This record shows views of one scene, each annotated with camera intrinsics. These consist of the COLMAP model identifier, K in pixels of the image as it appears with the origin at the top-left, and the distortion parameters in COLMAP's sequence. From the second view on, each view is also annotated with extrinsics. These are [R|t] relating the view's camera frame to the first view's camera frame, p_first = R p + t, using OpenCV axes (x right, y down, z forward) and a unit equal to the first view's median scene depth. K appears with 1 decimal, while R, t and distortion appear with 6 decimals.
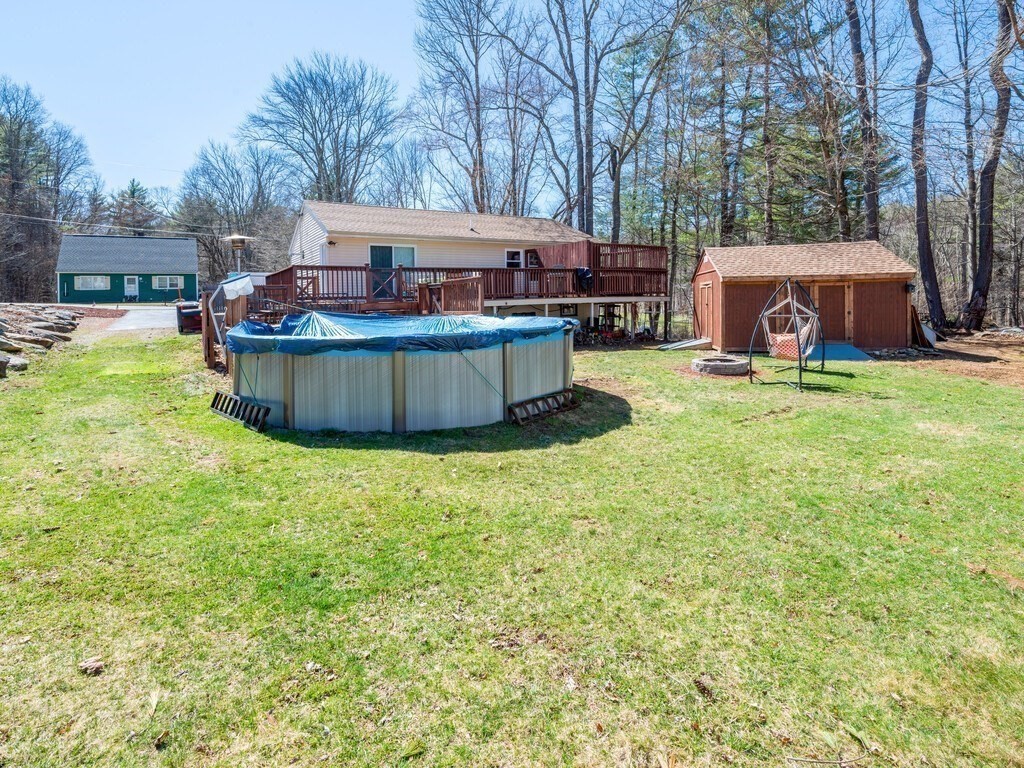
lens RADIAL K [[541.8, 0, 512.2], [0, 541.8, 323.7], [0, 0, 1]] dist [0.009228, -0.000833]
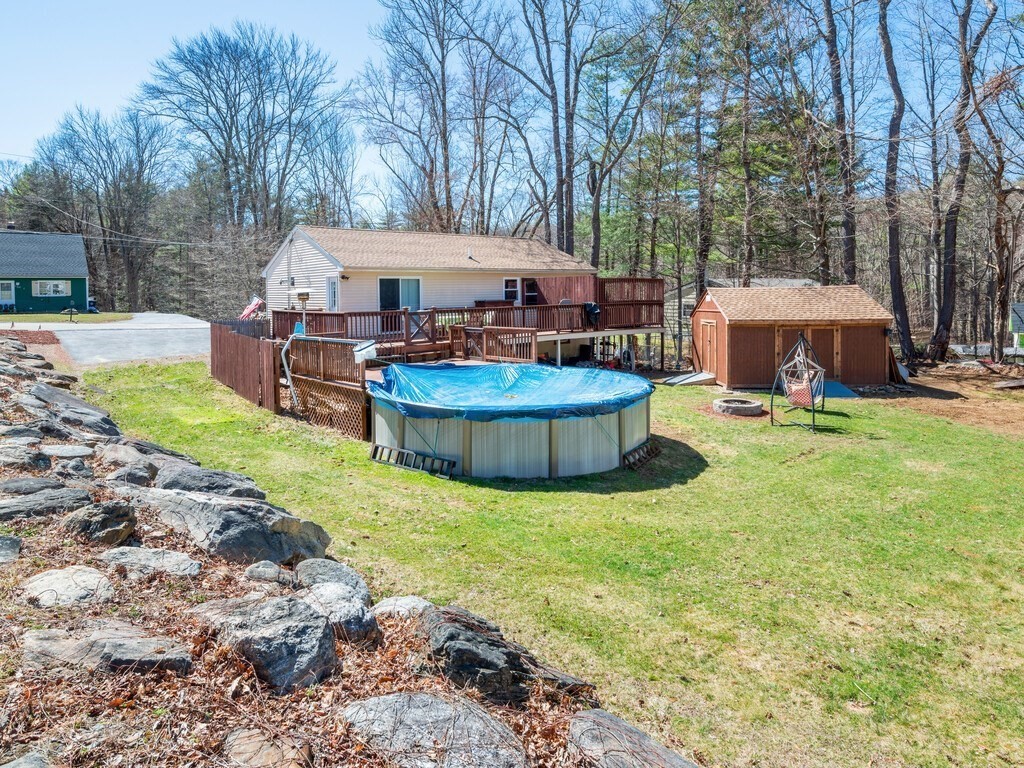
lens RADIAL K [[639.0, 0, 510.4], [0, 639.0, 327.1], [0, 0, 1]] dist [0.024482, -0.000487]
pose [[0.992704, 0.003243, 0.120535, -0.176583], [-0.003305, 0.999994, 0.000314, -0.060879], [-0.120534, -0.000710, 0.992709, -0.198152]]
